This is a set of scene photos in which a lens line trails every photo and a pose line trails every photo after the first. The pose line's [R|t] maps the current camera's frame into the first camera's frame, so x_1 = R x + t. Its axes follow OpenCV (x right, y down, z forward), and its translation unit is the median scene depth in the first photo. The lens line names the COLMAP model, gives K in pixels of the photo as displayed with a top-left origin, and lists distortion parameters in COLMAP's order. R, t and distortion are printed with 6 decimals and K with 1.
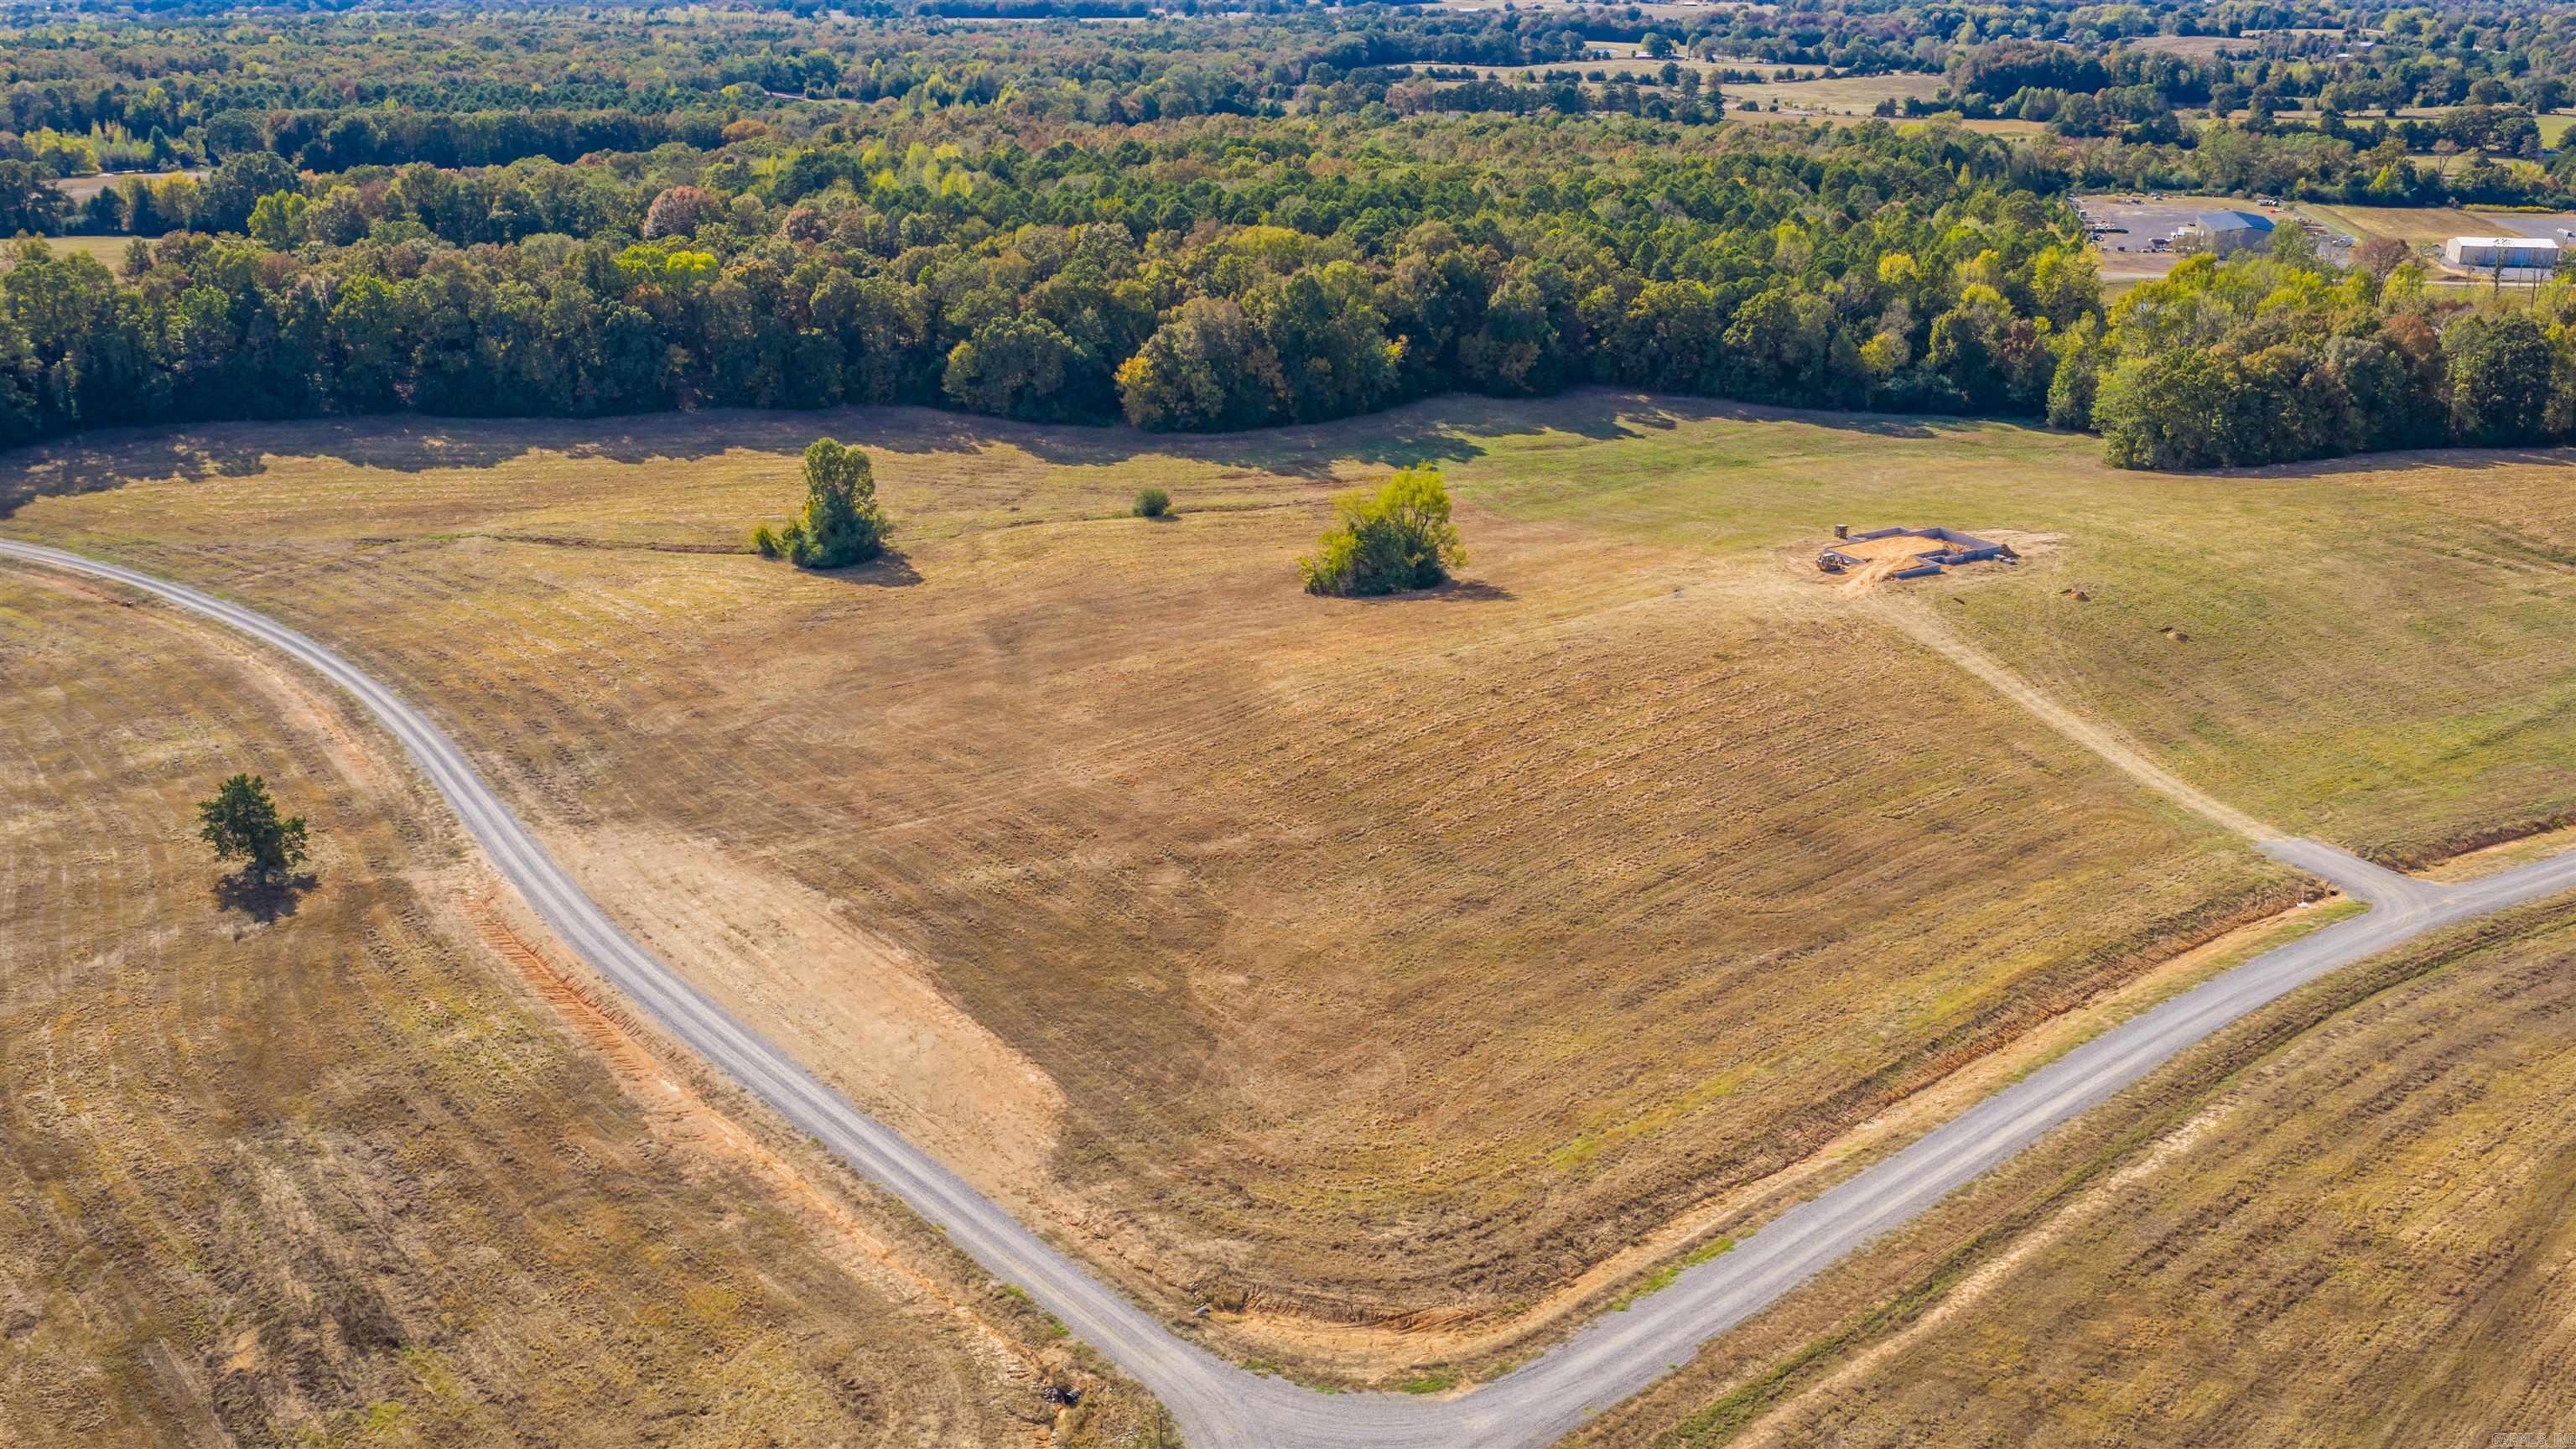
lens RADIAL K [[2136.1, 0, 1297.7], [0, 2136.1, 733.2], [0, 0, 1]] dist [0.019845, -0.046449]
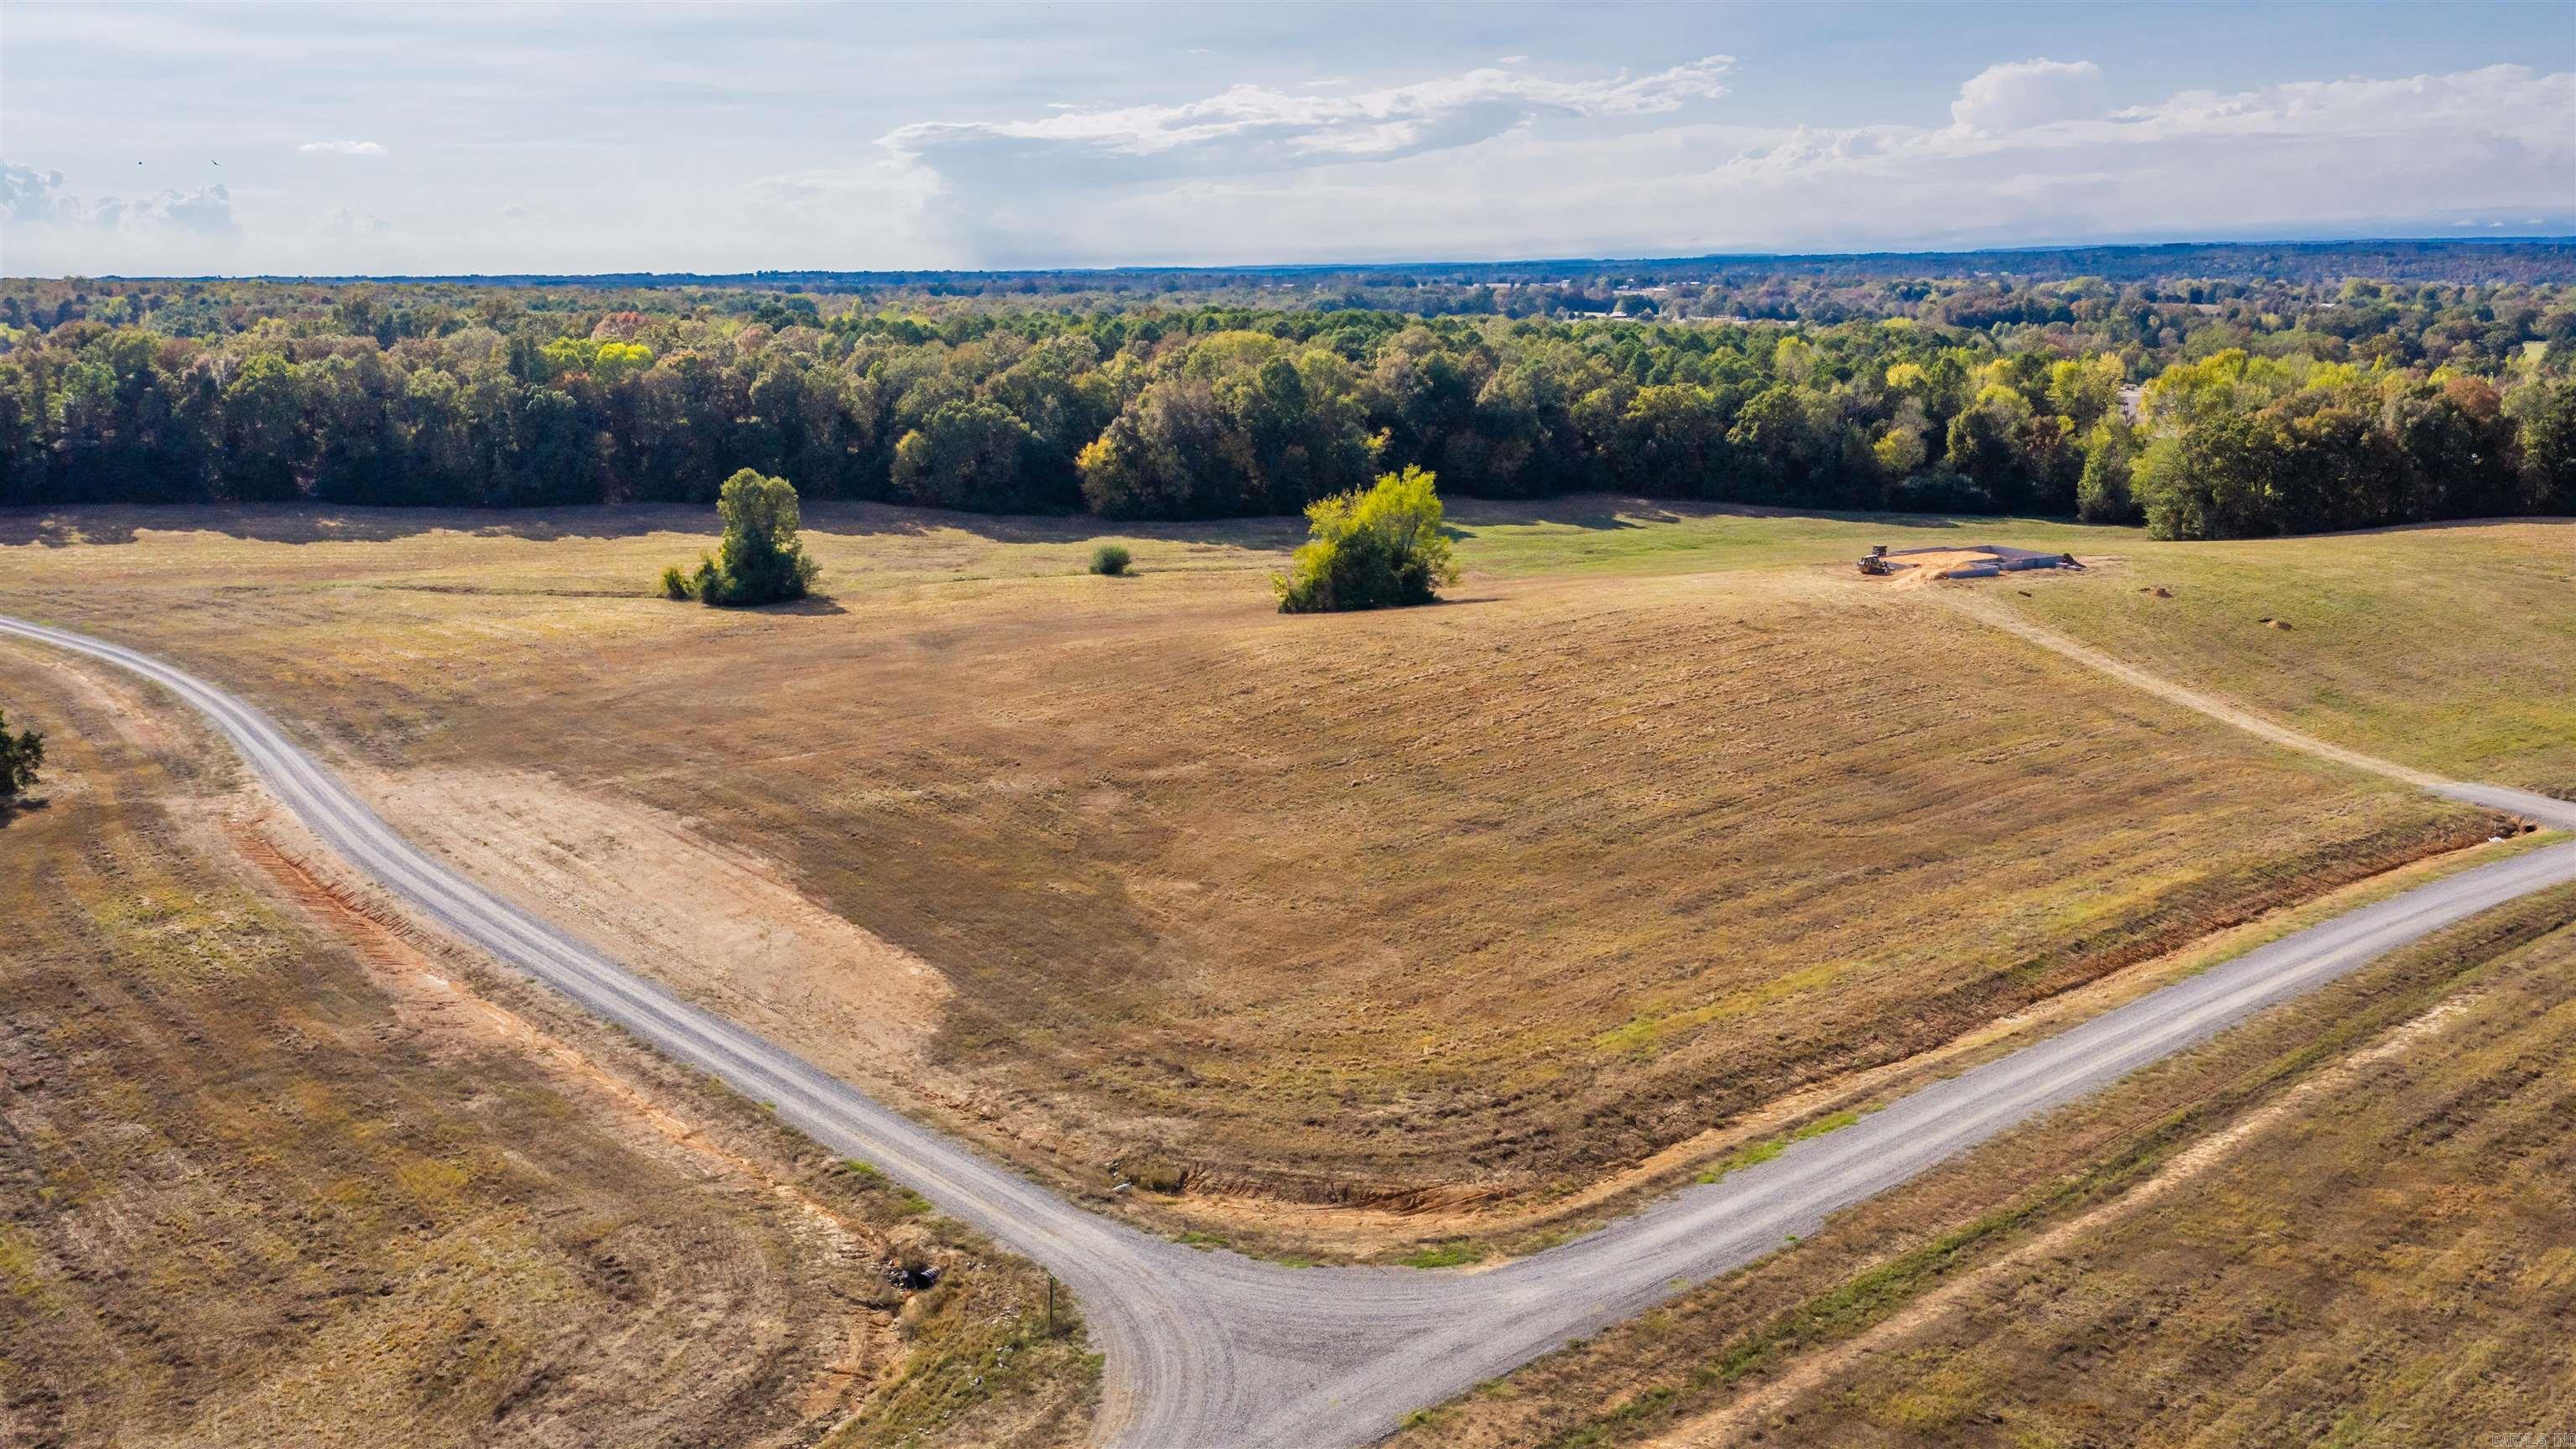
lens RADIAL K [[2136.1, 0, 1297.7], [0, 2136.1, 733.2], [0, 0, 1]] dist [0.019845, -0.046449]
pose [[0.999962, -0.003298, 0.008117, 0.005863], [0.004393, 0.990320, -0.138730, 0.151804], [-0.007581, 0.138760, 0.990297, 0.189821]]
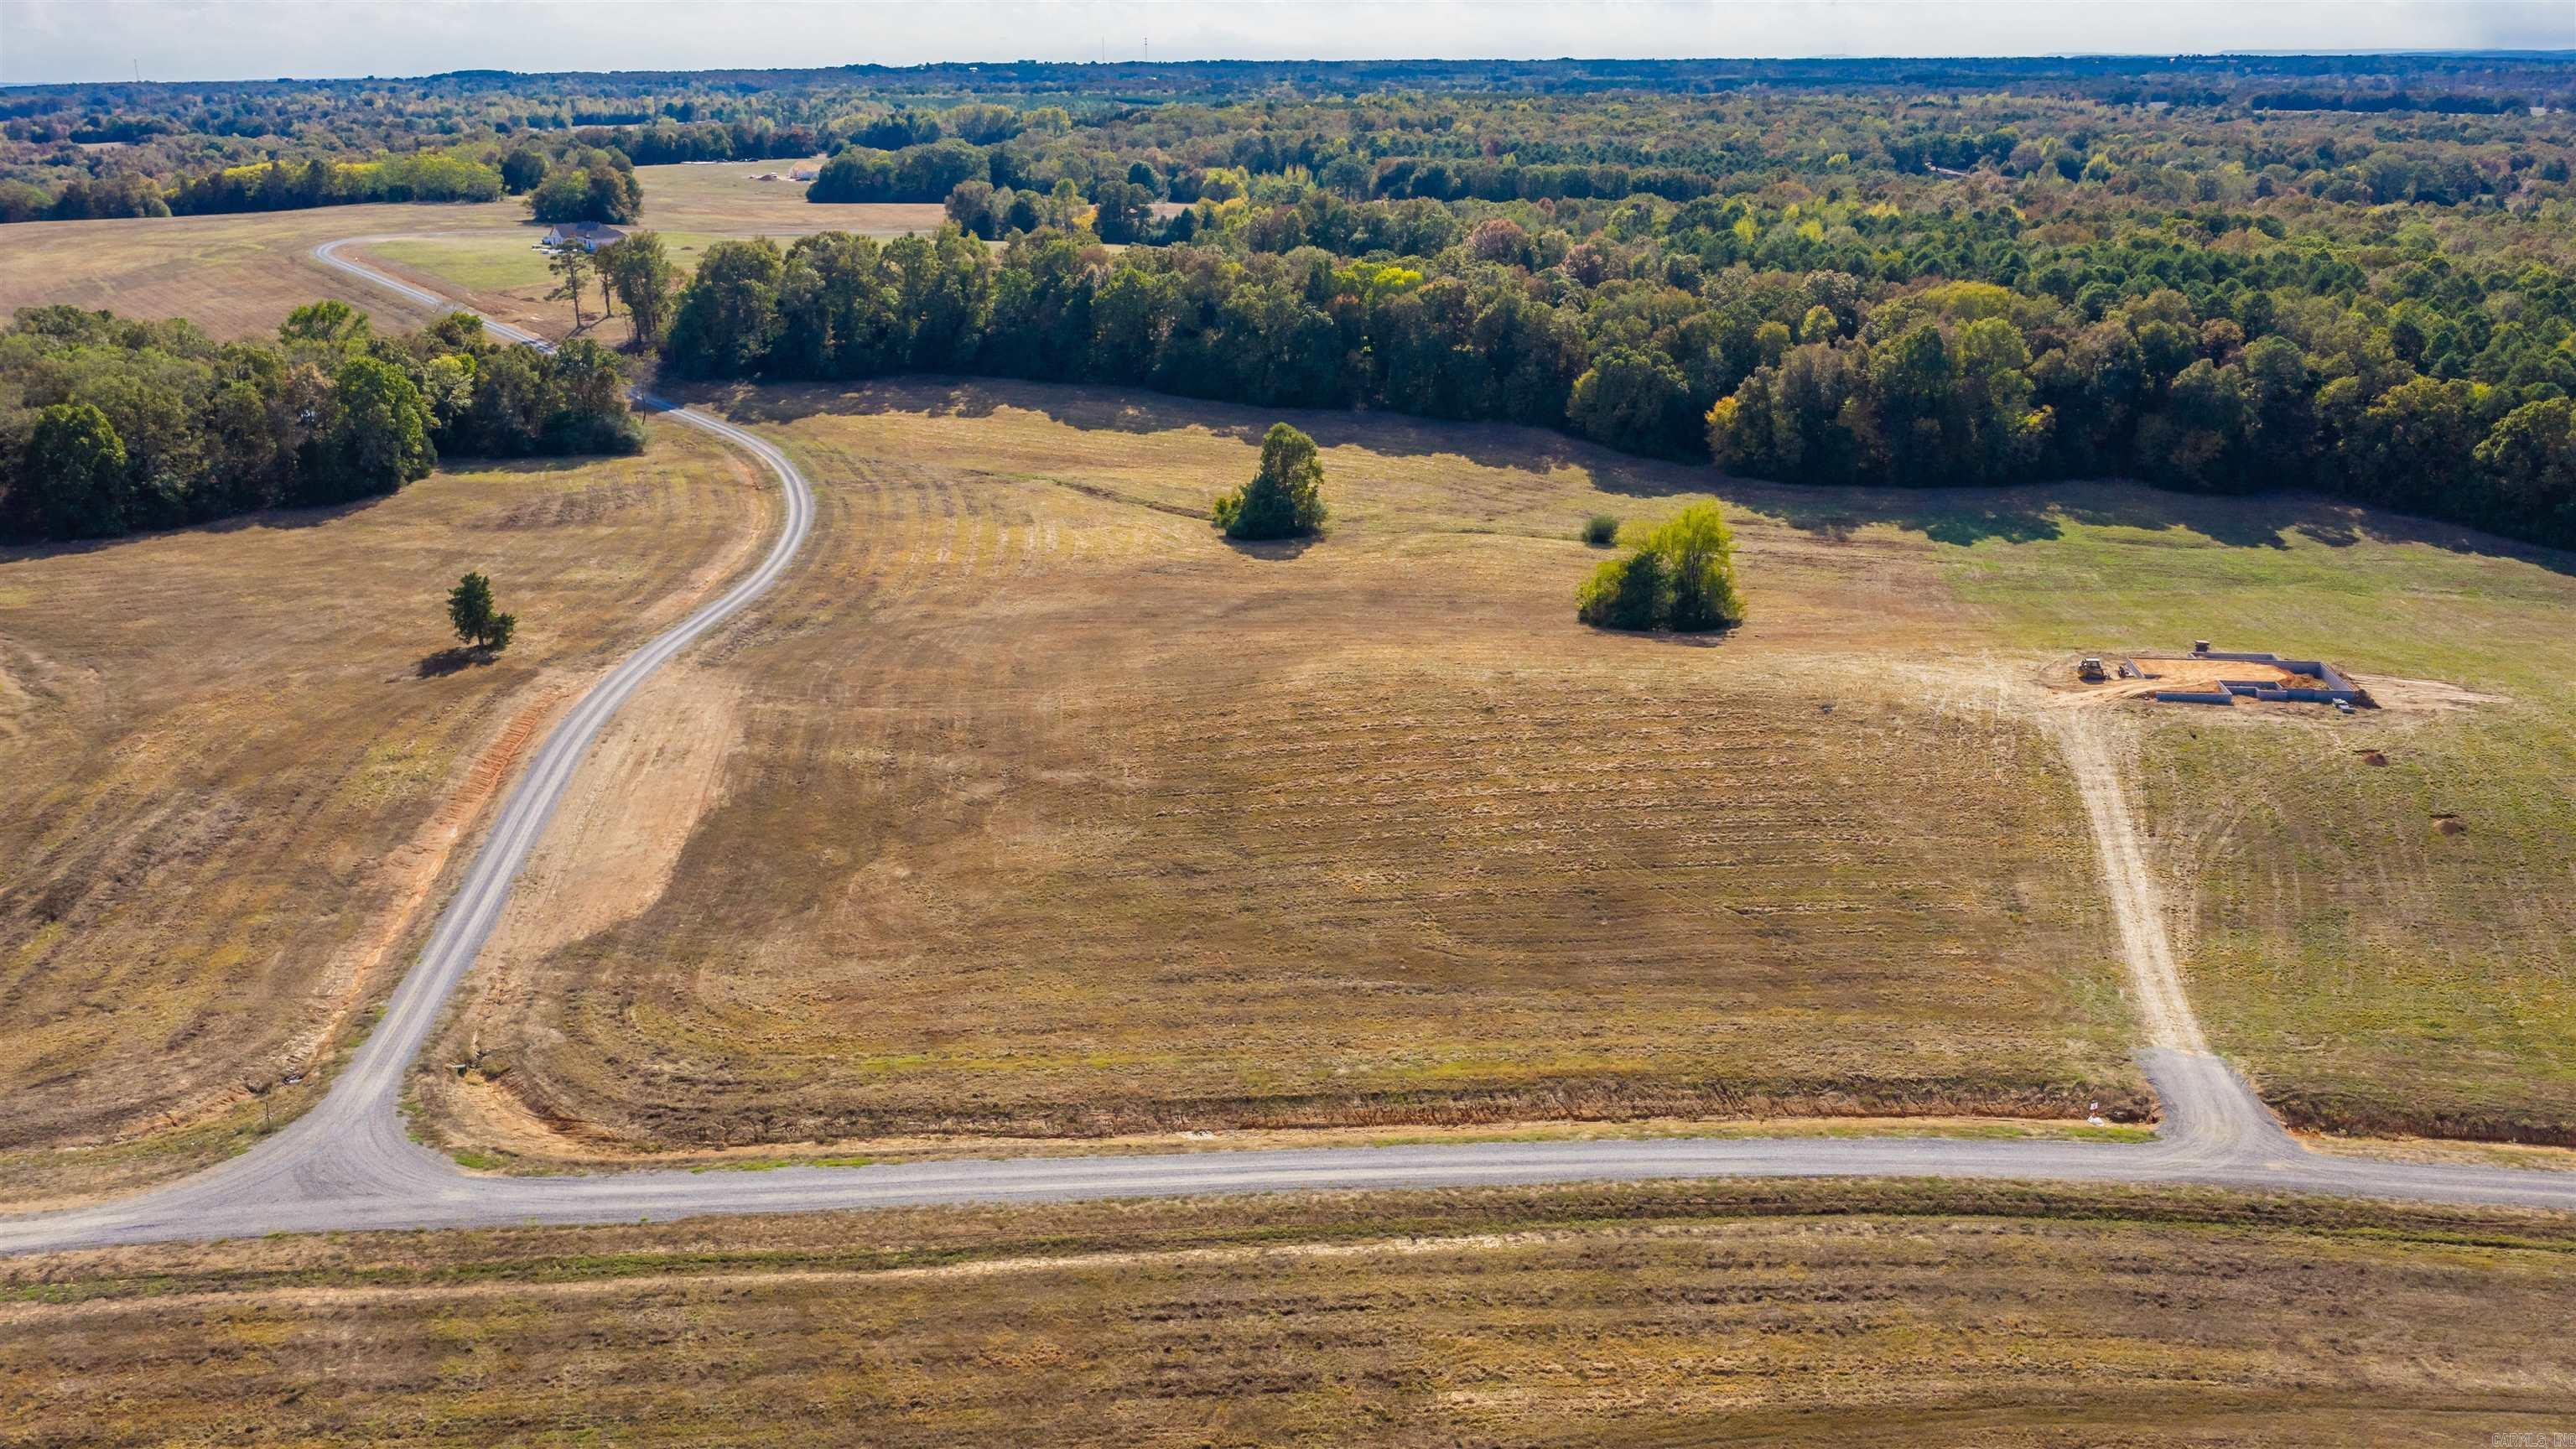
lens RADIAL K [[2136.1, 0, 1297.7], [0, 2136.1, 733.2], [0, 0, 1]] dist [0.019845, -0.046449]
pose [[0.811336, 0.179620, -0.556301, 0.641229], [-0.202442, 0.979072, 0.020874, -0.013668], [0.548408, 0.095683, 0.830719, 0.191966]]
